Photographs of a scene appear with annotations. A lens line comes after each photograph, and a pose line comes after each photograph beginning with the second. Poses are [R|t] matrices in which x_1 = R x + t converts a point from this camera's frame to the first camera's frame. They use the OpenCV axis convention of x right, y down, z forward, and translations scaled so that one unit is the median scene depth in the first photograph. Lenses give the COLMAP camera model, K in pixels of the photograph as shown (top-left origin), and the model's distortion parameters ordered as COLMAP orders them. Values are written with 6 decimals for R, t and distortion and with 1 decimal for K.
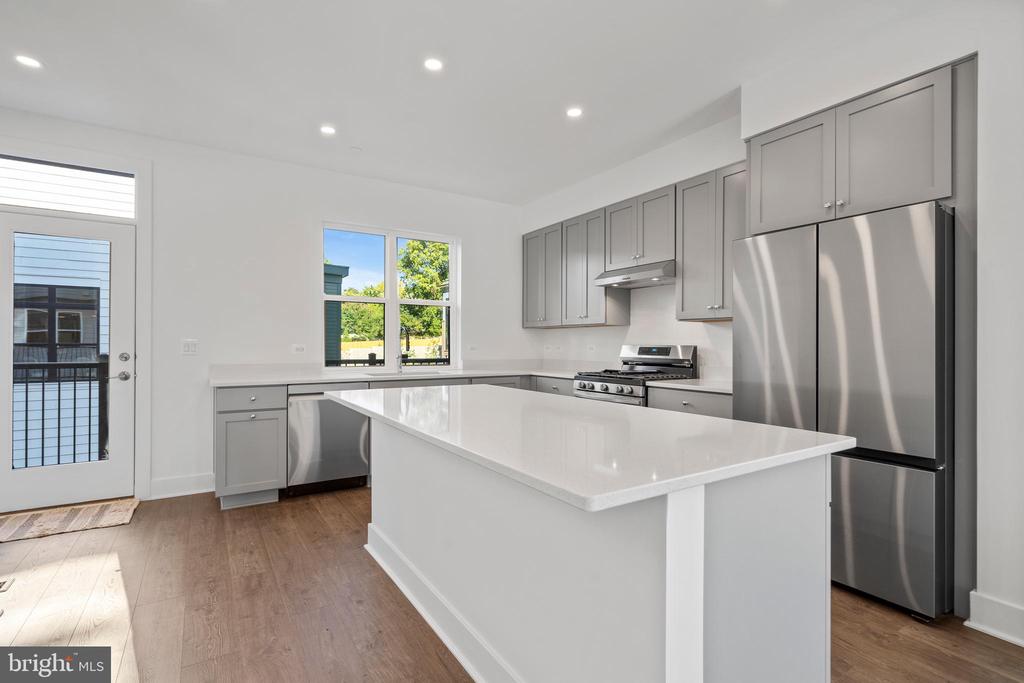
lens RADIAL K [[477.1, 0, 509.5], [0, 477.1, 345.5], [0, 0, 1]] dist [0.002791, 0.000370]
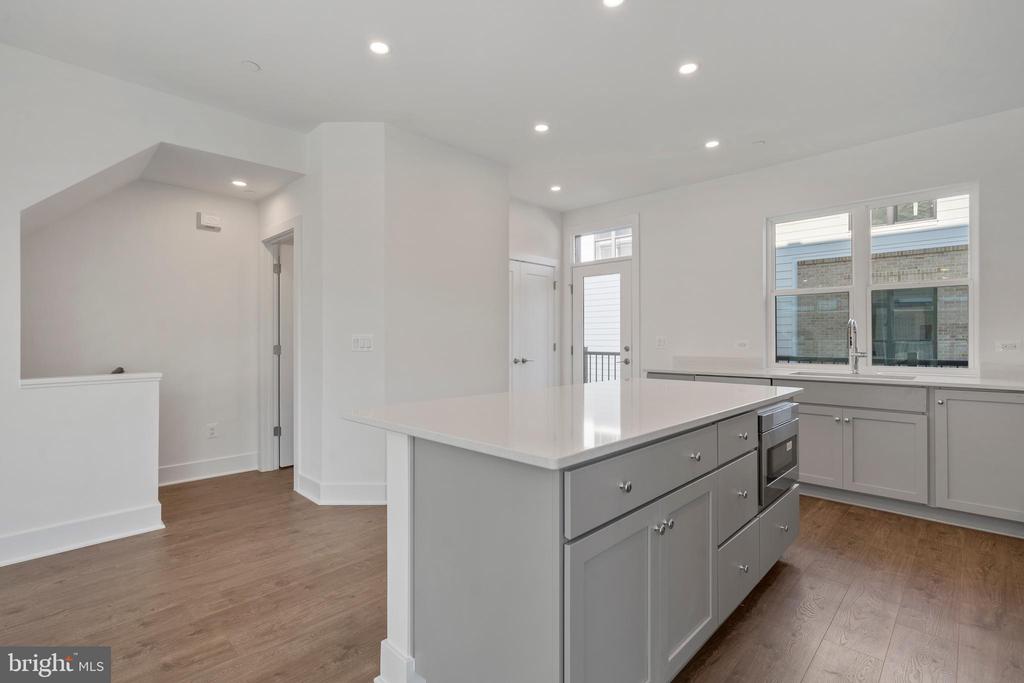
lens RADIAL K [[477.1, 0, 511.0], [0, 477.1, 338.0], [0, 0, 1]] dist [0.002791, 0.000370]
pose [[0.225614, -0.011757, -0.974146, 0.571924], [0.002082, 0.999931, -0.011586, 0.004863], [0.974215, 0.000586, 0.225623, 0.298800]]
